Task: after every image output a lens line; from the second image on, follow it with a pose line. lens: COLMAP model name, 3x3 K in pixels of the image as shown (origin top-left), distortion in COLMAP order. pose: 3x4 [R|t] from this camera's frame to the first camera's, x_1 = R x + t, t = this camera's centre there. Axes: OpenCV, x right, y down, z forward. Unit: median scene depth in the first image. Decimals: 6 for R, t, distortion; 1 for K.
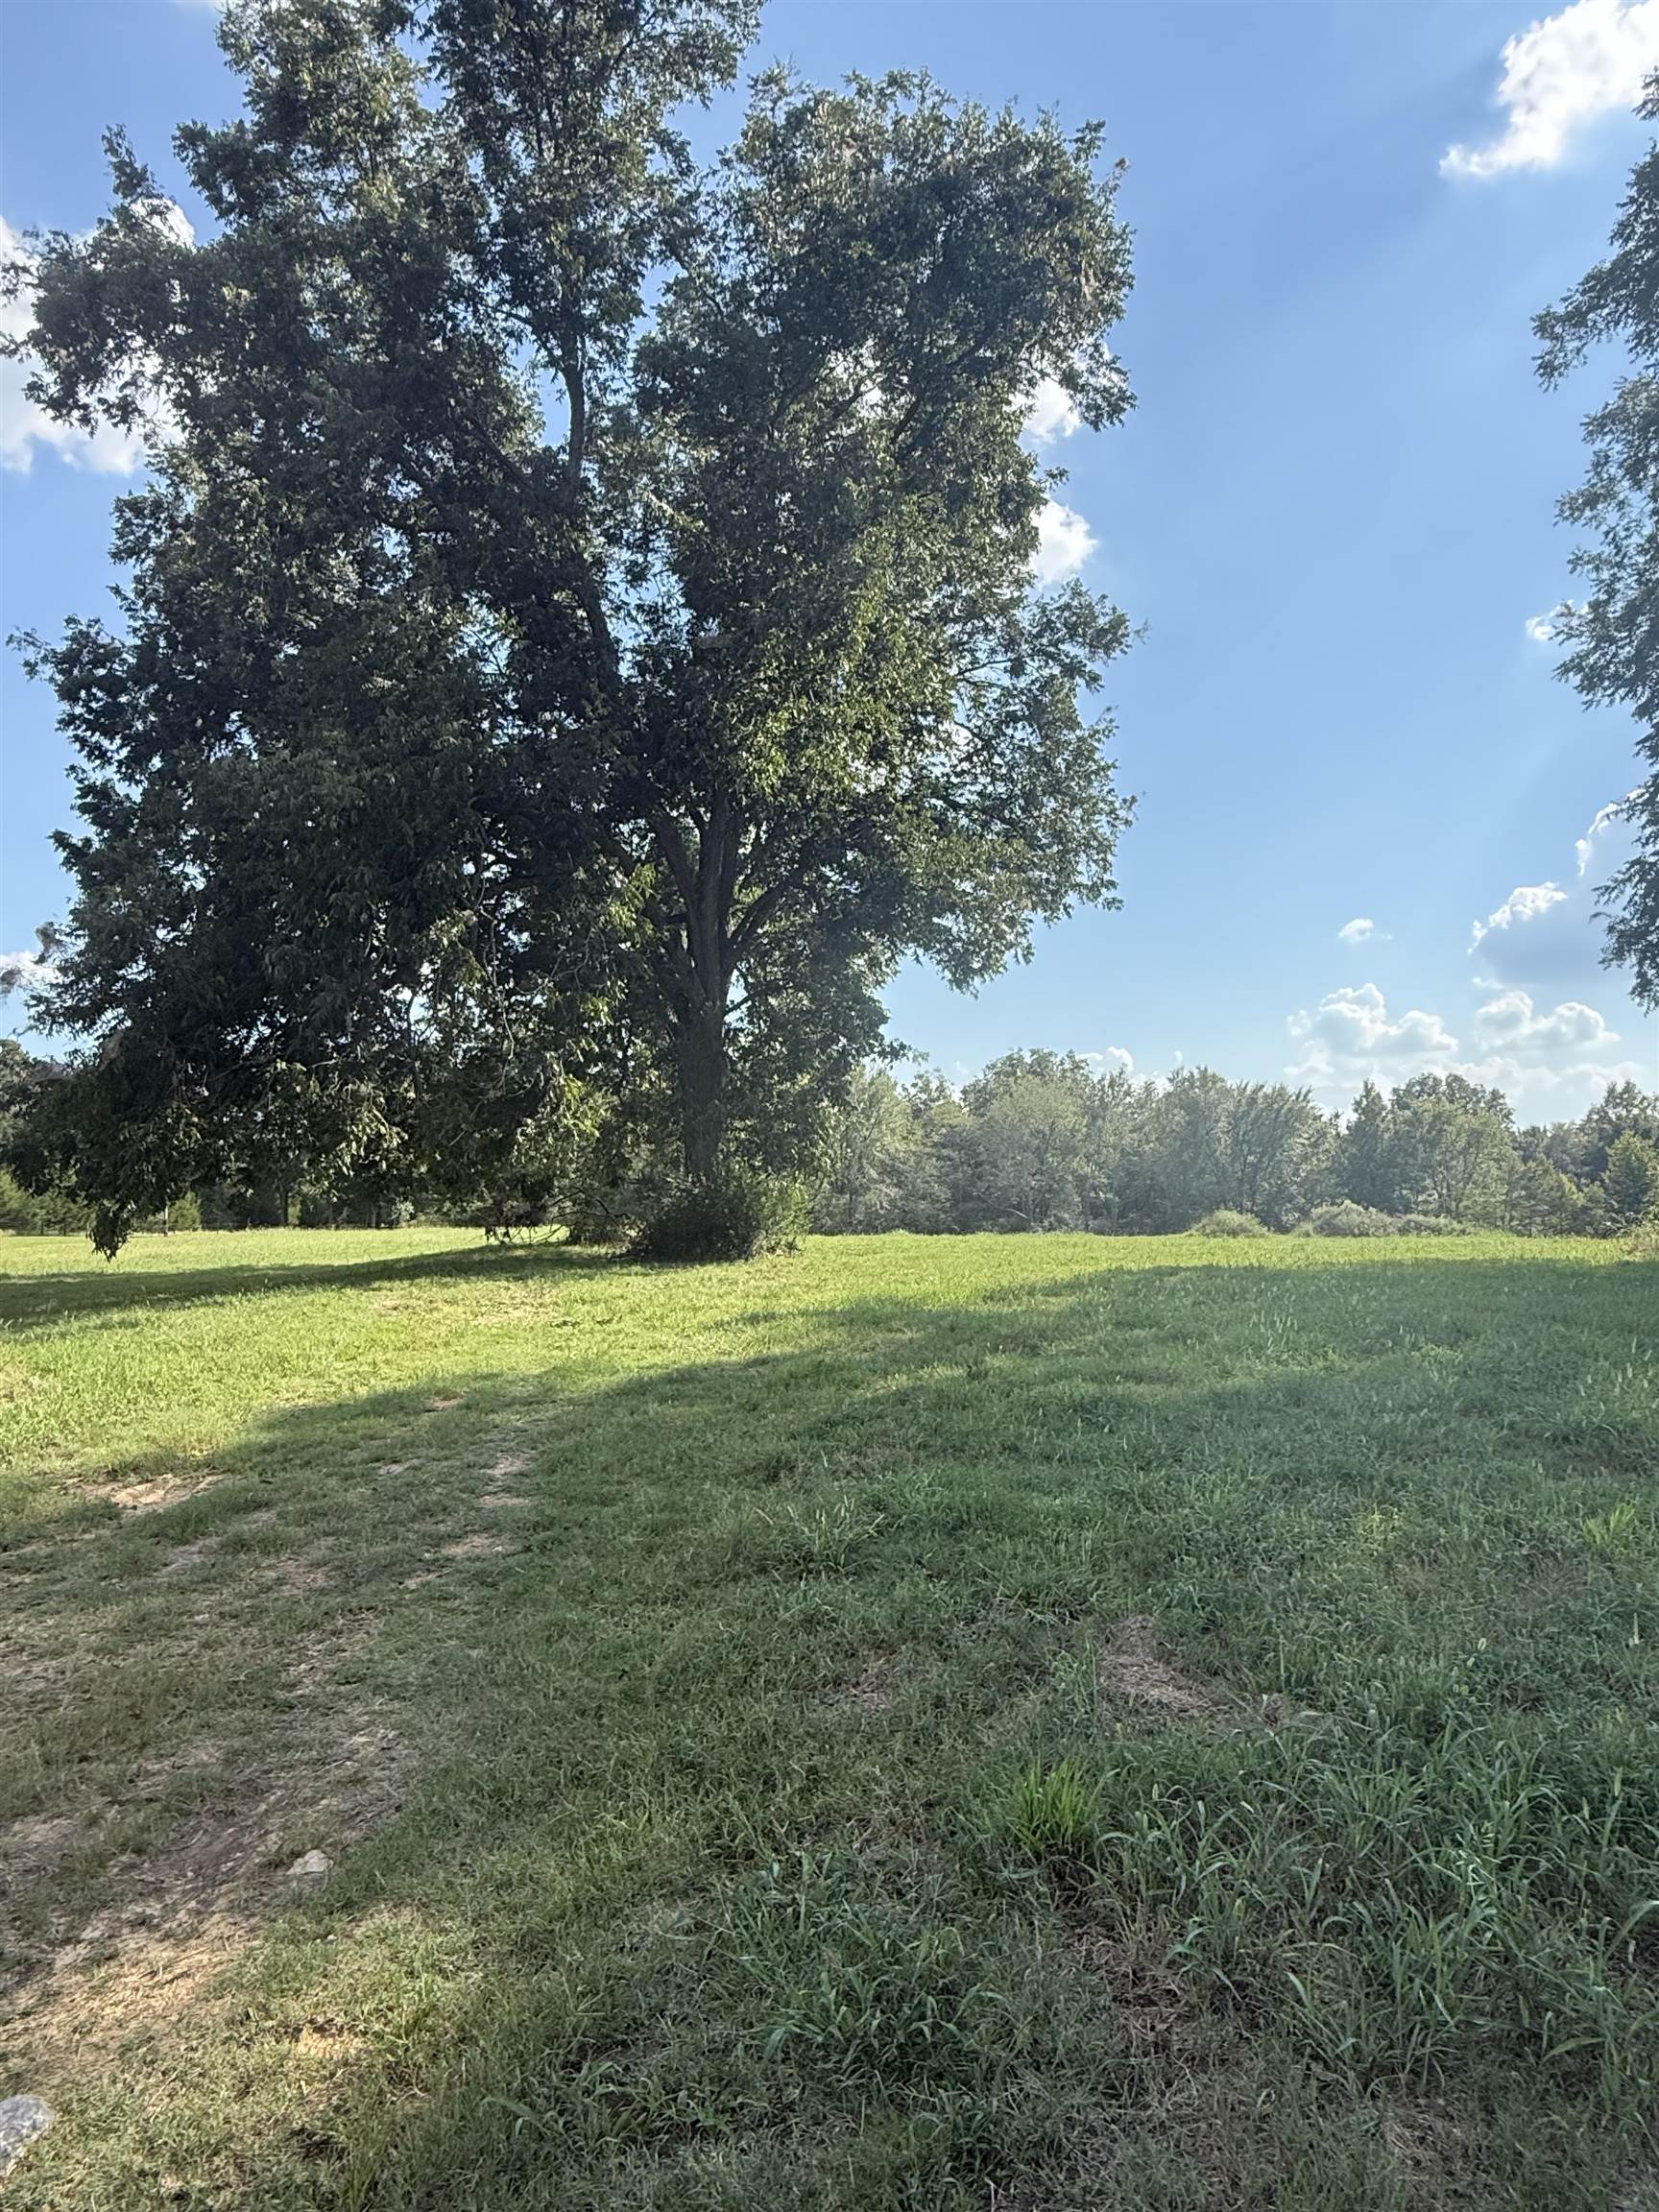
lens RADIAL K [[1335.2, 0, 829.5], [0, 1335.2, 1106.0], [0, 0, 1]] dist [-0.008802, 0.003680]
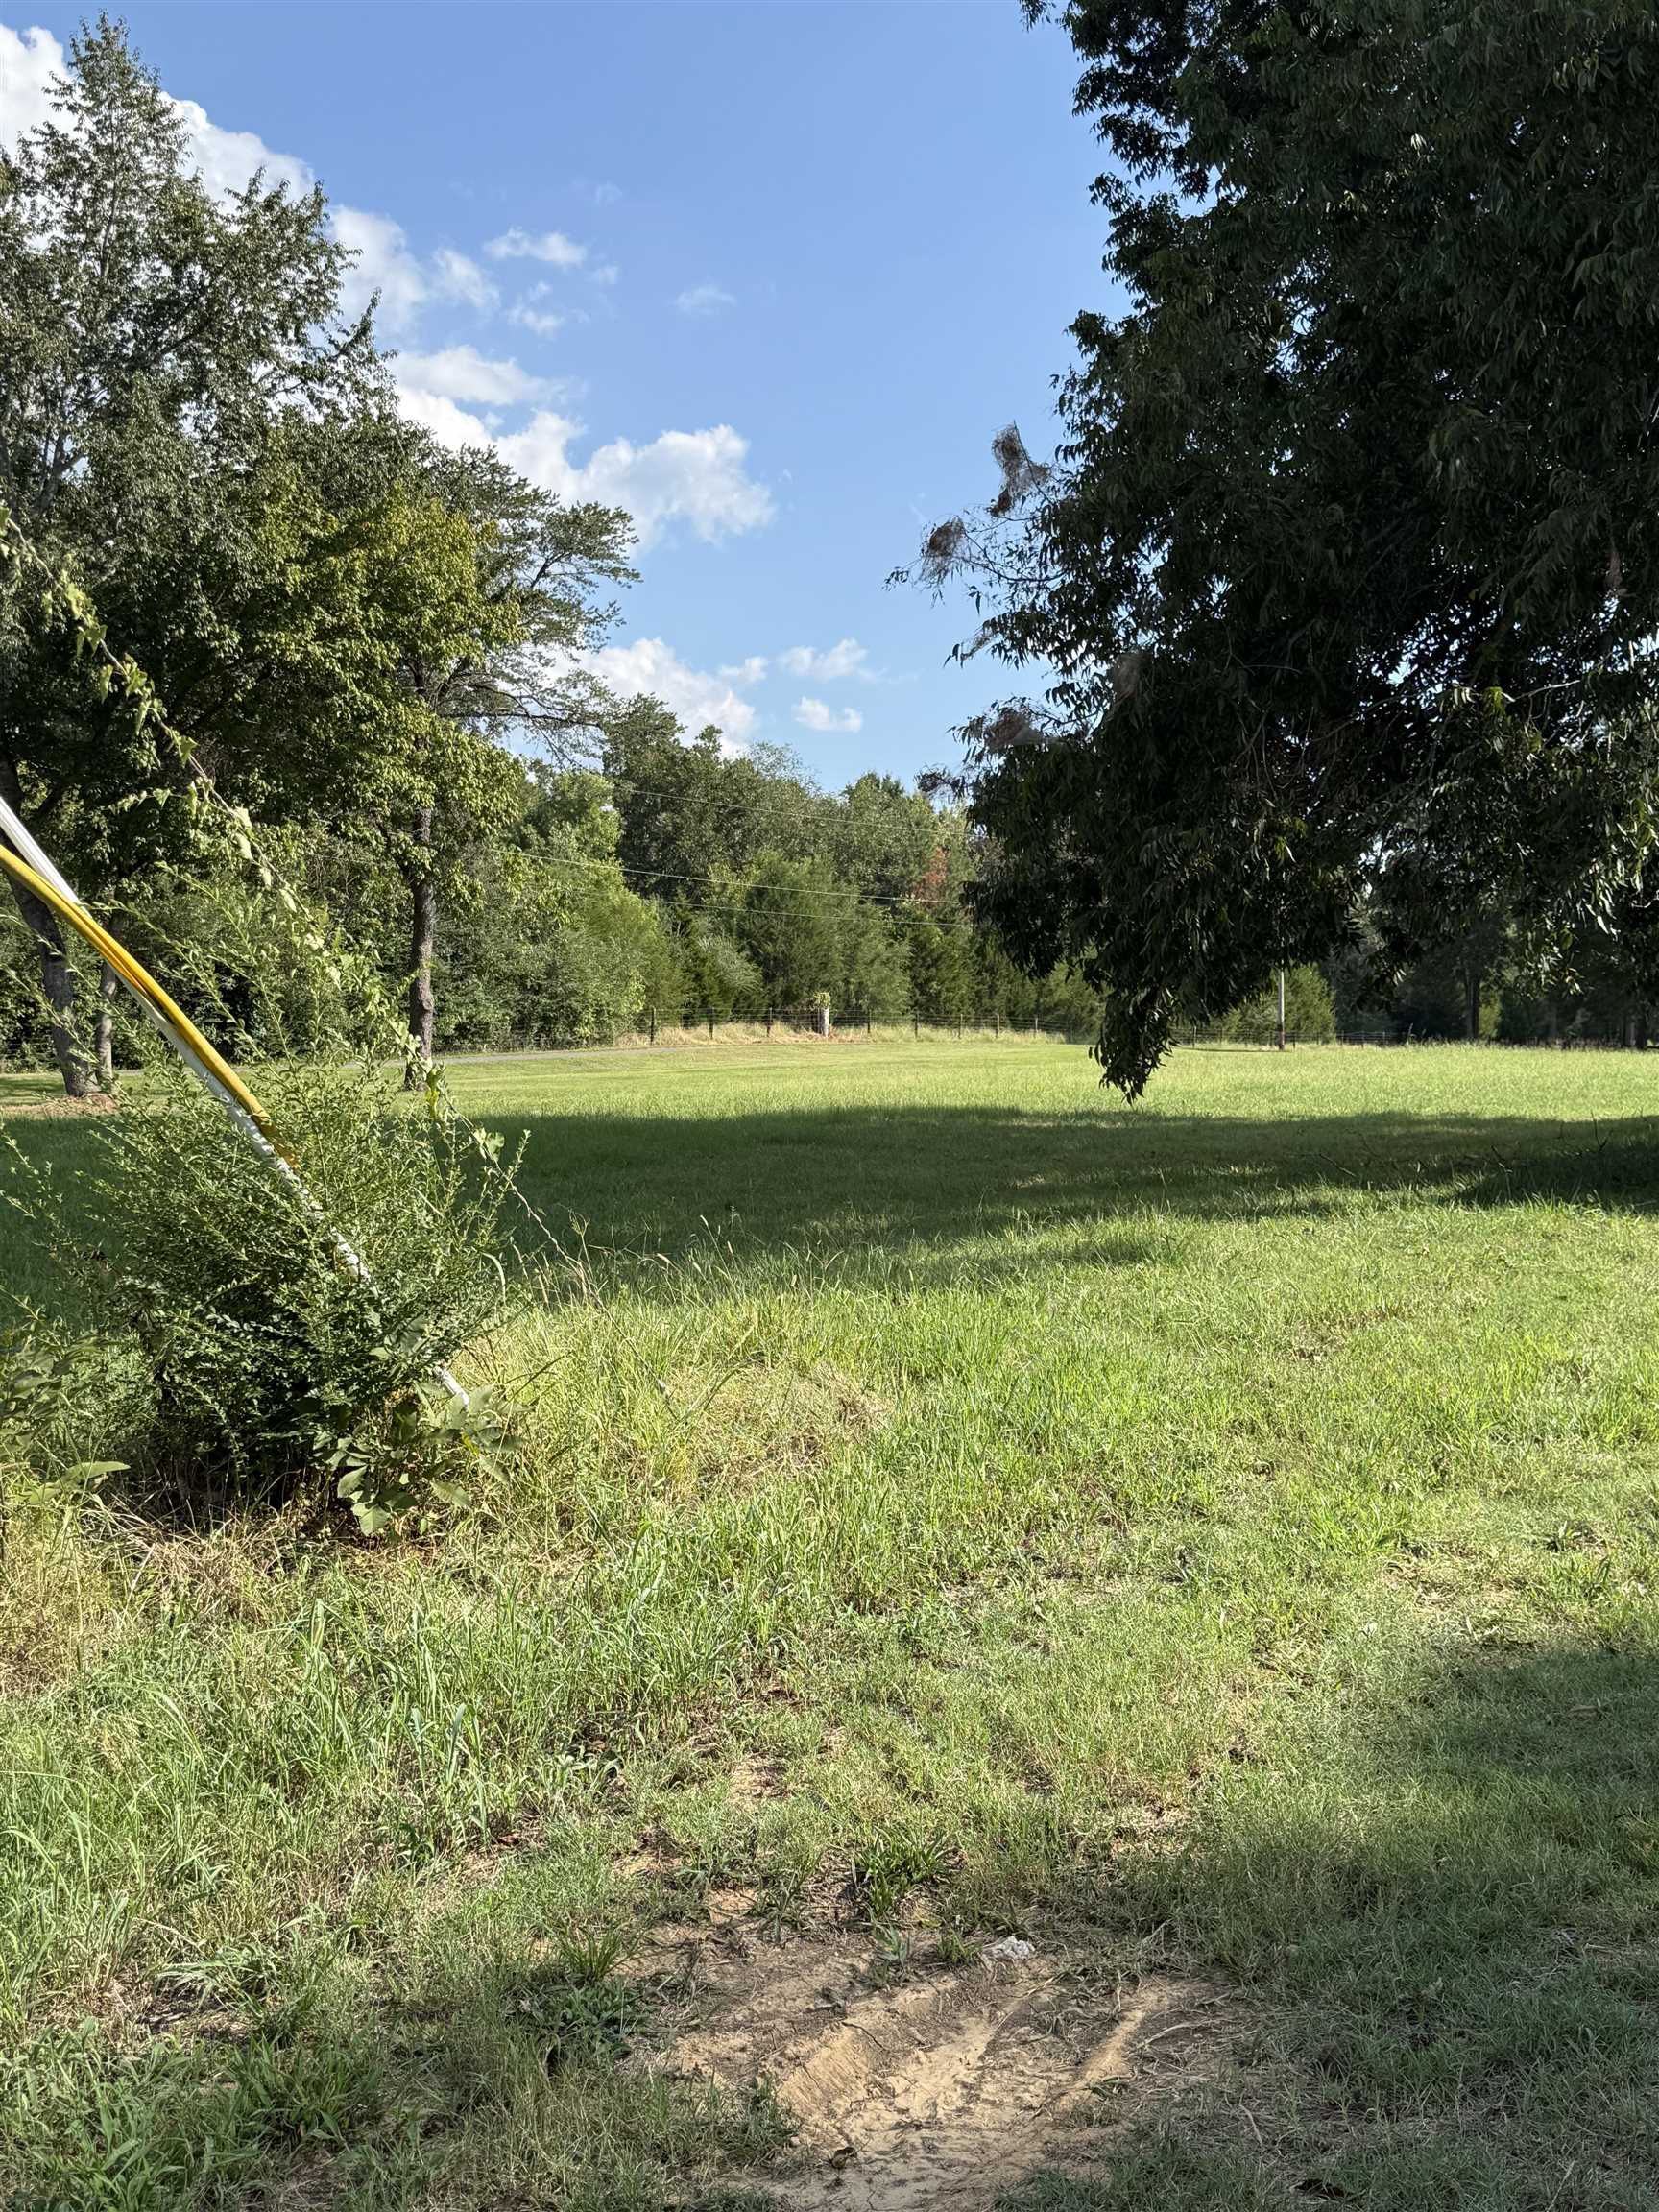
lens RADIAL K [[2157.8, 0, 829.5], [0, 2157.8, 1106.0], [0, 0, 1]] dist [0.133068, -0.233484]
pose [[0.779750, 0.052381, -0.623895, -0.081306], [0.022540, 0.993499, 0.111583, 0.016156], [0.625685, -0.101070, 0.773501, 0.208497]]
